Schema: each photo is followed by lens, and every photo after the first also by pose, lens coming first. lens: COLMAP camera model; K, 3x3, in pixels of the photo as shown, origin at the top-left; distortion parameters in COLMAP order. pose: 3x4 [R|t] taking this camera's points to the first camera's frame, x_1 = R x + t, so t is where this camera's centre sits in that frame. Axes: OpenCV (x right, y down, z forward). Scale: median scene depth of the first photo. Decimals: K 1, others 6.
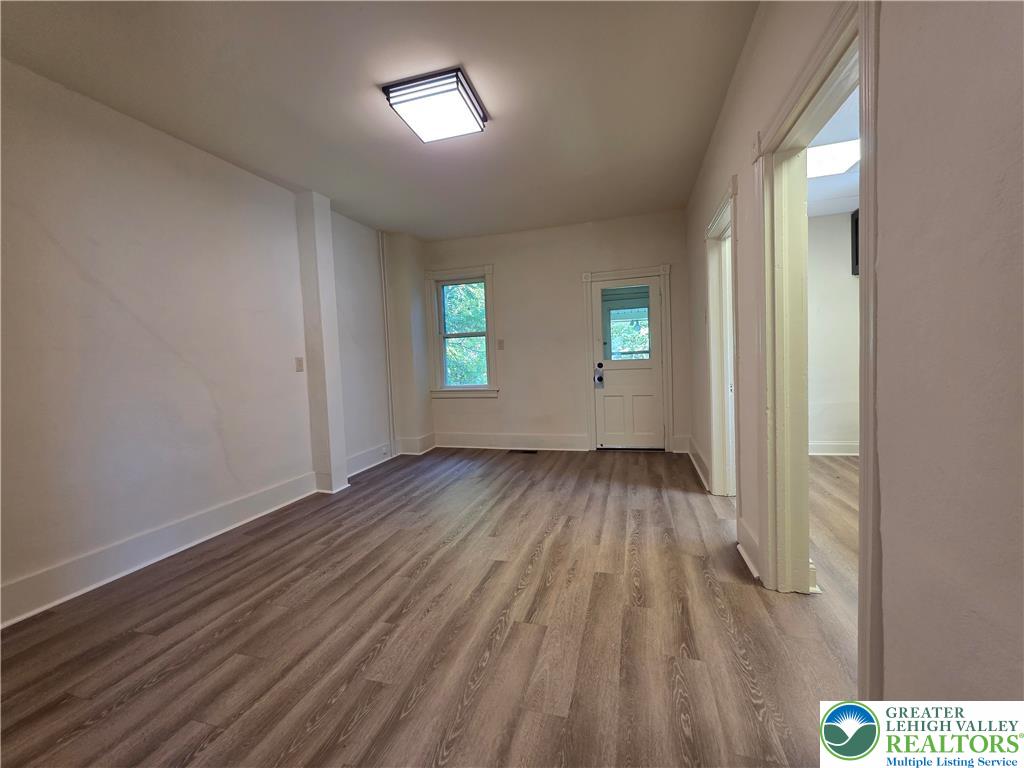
lens RADIAL K [[407.2, 0, 511.8], [0, 407.2, 380.1], [0, 0, 1]] dist [0.009790, -0.001547]
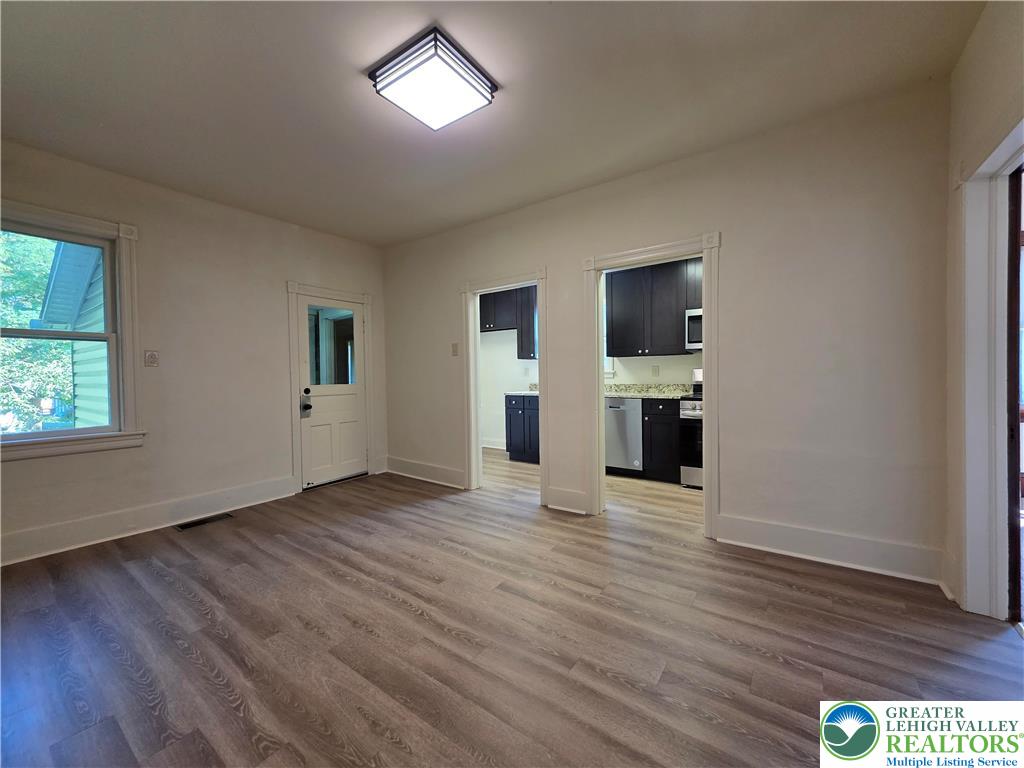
lens RADIAL K [[407.2, 0, 512.4], [0, 407.2, 381.6], [0, 0, 1]] dist [0.009790, -0.001547]
pose [[0.326305, 0.020303, 0.945046, -0.738714], [0.050159, 0.997989, -0.038759, -0.001553], [-0.943933, 0.060050, 0.324630, 0.487479]]
